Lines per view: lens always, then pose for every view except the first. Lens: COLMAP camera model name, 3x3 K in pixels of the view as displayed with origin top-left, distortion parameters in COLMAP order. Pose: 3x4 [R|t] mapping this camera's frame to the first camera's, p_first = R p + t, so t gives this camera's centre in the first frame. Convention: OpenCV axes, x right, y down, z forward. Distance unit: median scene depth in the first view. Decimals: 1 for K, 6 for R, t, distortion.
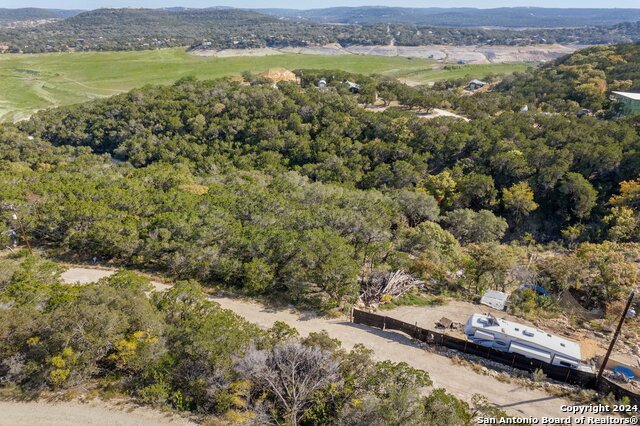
lens RADIAL K [[415.3, 0, 320.0], [0, 415.3, 213.0], [0, 0, 1]] dist [-0.091146, 0.087378]
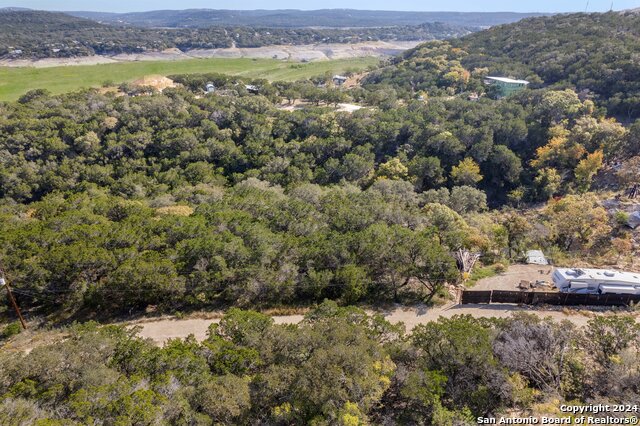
lens RADIAL K [[415.3, 0, 320.0], [0, 415.3, 213.0], [0, 0, 1]] dist [-0.091146, 0.087378]
pose [[0.925709, -0.164842, 0.340426, -0.161487], [0.166739, 0.985711, 0.023896, -0.012116], [-0.339501, 0.034642, 0.939967, 0.043769]]
